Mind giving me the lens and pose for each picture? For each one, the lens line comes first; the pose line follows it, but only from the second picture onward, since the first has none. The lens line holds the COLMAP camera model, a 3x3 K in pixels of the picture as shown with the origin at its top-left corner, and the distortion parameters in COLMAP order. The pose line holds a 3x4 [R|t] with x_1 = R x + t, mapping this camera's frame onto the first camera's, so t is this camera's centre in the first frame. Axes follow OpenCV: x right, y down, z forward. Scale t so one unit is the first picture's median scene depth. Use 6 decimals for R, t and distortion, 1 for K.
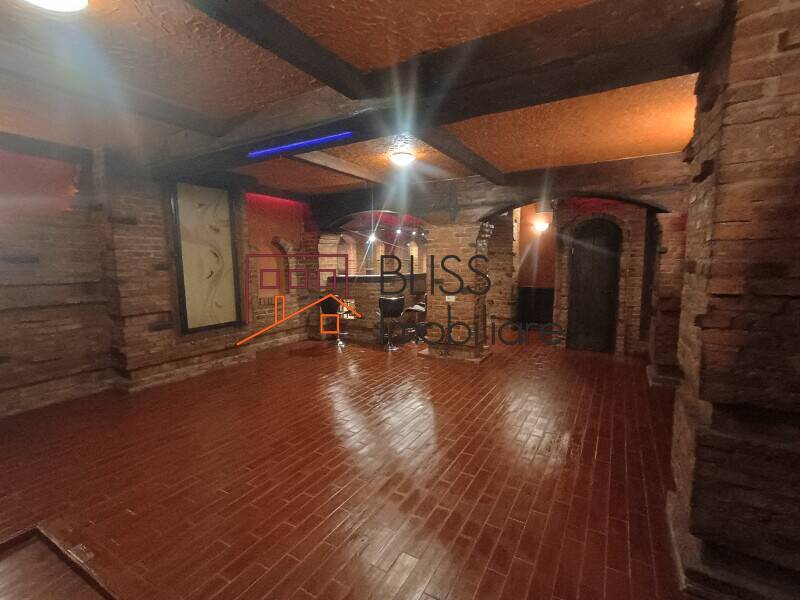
lens RADIAL K [[364.1, 0, 402.1], [0, 364.1, 299.0], [0, 0, 1]] dist [-0.001423, 0.000773]
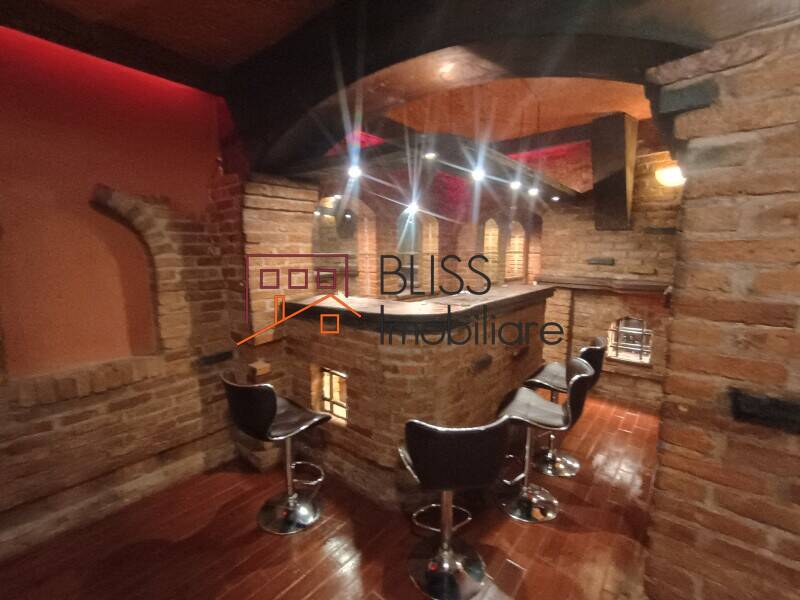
lens RADIAL K [[364.1, 0, 402.0], [0, 364.1, 301.5], [0, 0, 1]] dist [-0.001423, 0.000773]
pose [[0.988044, 0.021429, -0.152673, -0.027256], [-0.016980, 0.999394, 0.030385, -0.077065], [0.153231, -0.027429, 0.987810, 0.674884]]
